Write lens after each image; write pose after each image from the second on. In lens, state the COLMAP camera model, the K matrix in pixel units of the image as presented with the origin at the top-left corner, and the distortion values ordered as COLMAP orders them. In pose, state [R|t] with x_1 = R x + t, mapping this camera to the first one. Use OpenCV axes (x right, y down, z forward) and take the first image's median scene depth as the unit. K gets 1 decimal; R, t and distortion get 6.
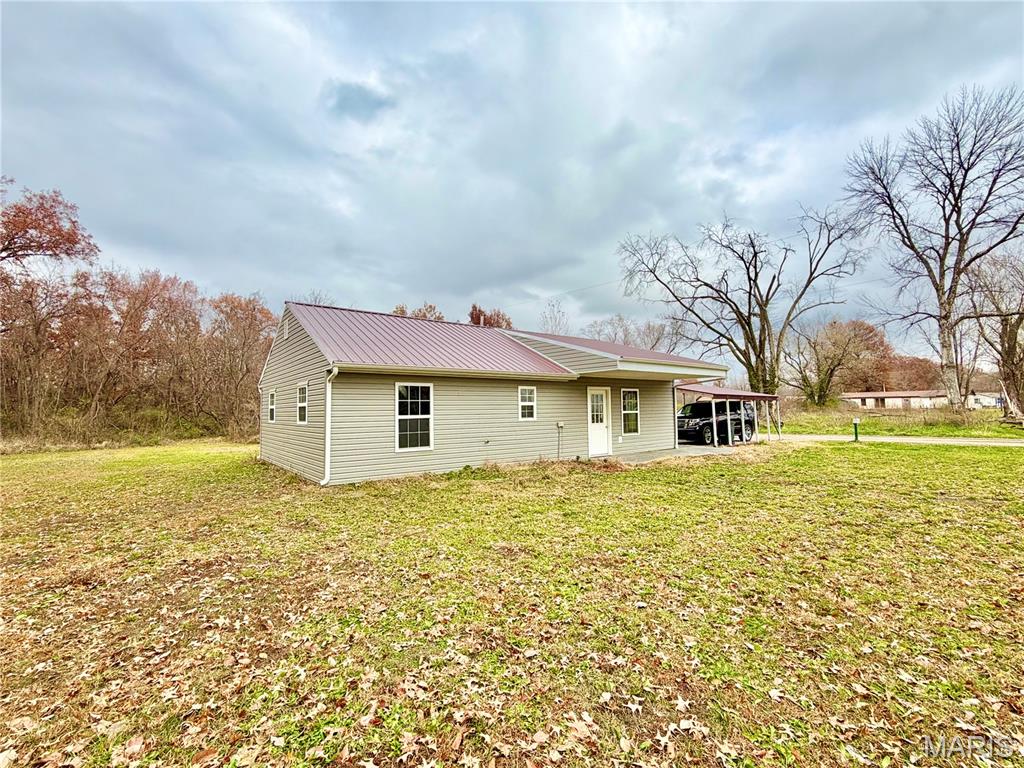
lens RADIAL K [[456.7, 0, 512.0], [0, 456.7, 384.0], [0, 0, 1]] dist [0.000360, 0.000229]
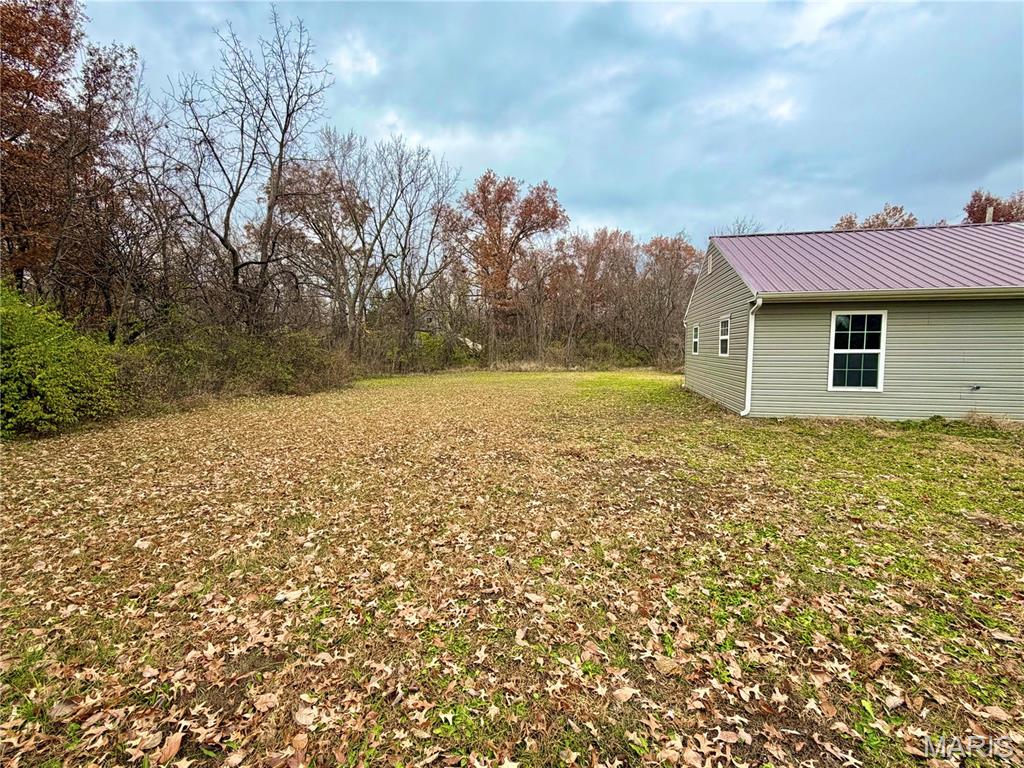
lens RADIAL K [[456.7, 0, 512.0], [0, 456.7, 384.0], [0, 0, 1]] dist [0.000360, 0.000229]
pose [[0.651989, 0.071791, -0.754822, 0.038900], [0.036753, 0.991345, 0.126032, 0.004736], [0.757337, -0.109913, 0.643707, -0.103669]]
